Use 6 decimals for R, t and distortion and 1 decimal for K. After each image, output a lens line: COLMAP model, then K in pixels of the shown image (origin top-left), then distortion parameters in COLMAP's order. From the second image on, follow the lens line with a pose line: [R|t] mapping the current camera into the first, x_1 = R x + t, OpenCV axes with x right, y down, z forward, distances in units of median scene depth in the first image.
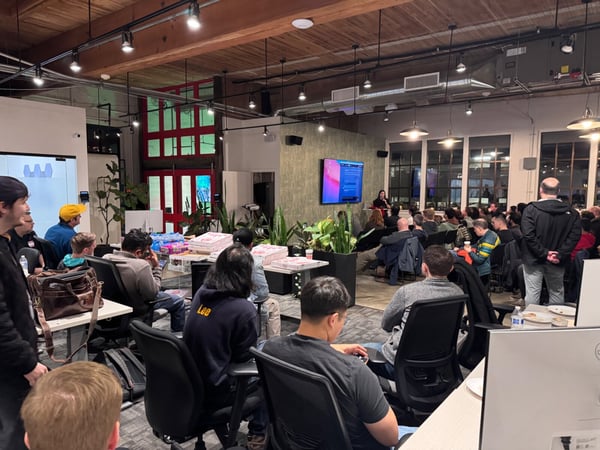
lens RADIAL K [[419.0, 0, 300.0], [0, 419.0, 225.0], [0, 0, 1]] dist [0.147389, -0.240789]
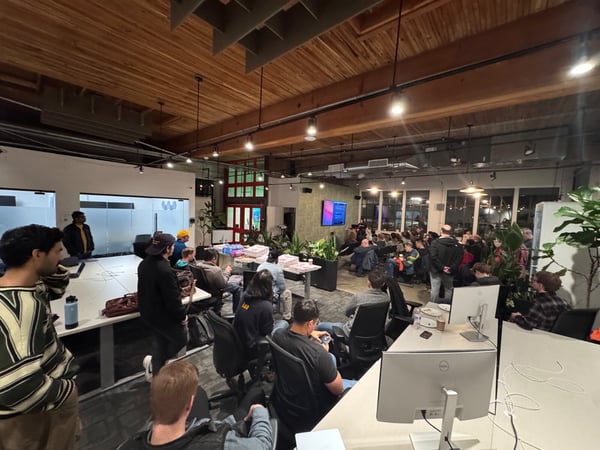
lens RADIAL K [[238.8, 0, 302.0], [0, 238.8, 223.6], [0, 0, 1]] dist [0.001927, 0.000067]
pose [[0.998462, 0.034406, -0.043475, 0.014877], [-0.035659, 0.998961, -0.028371, -0.037828], [0.042453, 0.029878, 0.998652, -0.012754]]
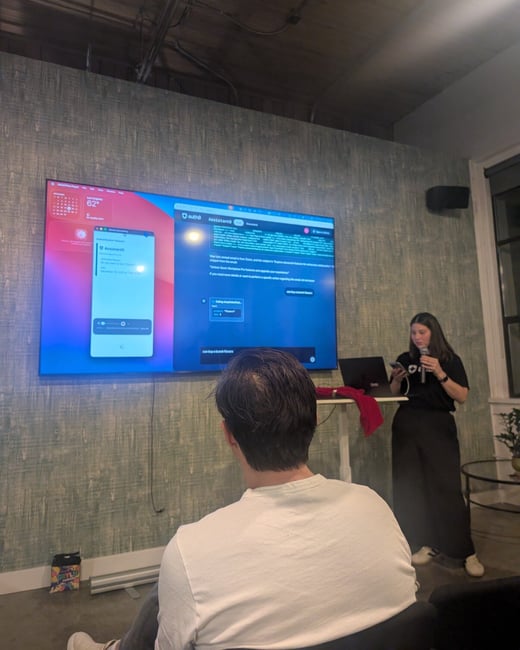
lens RADIAL K [[491.8, 0, 256.4], [0, 491.8, 304.8], [0, 0, 1]] dist [0.007092, 0.002033]
pose [[0.885128, -0.086846, -0.457173, 0.381697], [-0.012941, 0.977458, -0.210735, -0.046960], [0.465168, 0.192443, 0.864051, 1.130339]]
